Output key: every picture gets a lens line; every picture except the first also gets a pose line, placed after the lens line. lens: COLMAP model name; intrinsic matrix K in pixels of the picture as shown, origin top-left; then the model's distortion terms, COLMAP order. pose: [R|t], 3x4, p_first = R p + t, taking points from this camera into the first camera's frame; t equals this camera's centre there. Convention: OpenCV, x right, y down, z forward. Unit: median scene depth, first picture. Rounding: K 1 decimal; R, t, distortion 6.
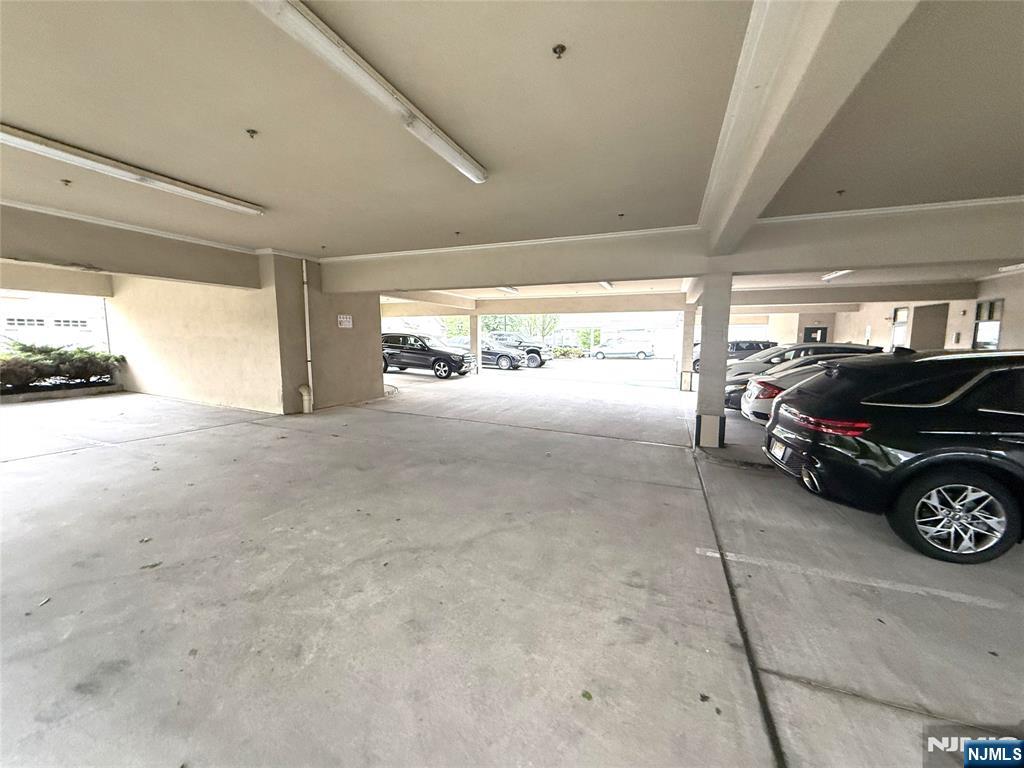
lens RADIAL K [[407.0, 0, 509.4], [0, 407.0, 383.1], [0, 0, 1]] dist [-0.000206, 0.000223]
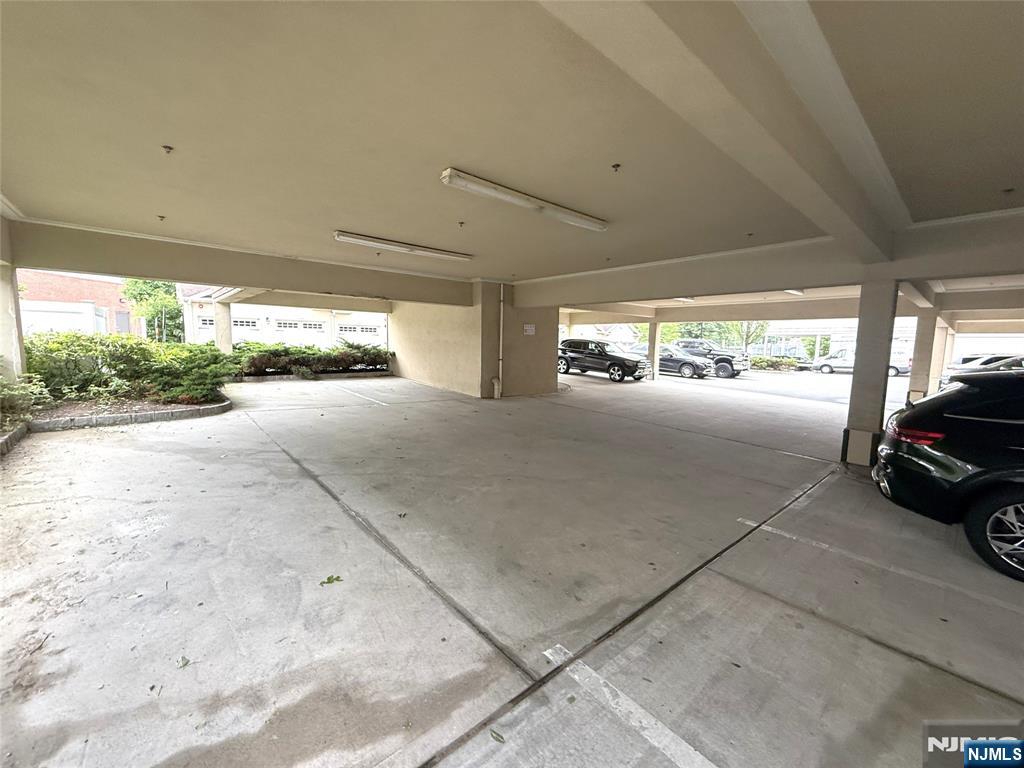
lens RADIAL K [[407.0, 0, 511.2], [0, 407.0, 383.7], [0, 0, 1]] dist [-0.000206, 0.000223]
pose [[0.888370, 0.062889, -0.454801, 0.152720], [-0.068761, 0.997627, 0.003639, 0.017623], [0.453951, 0.028040, 0.890585, -0.169042]]
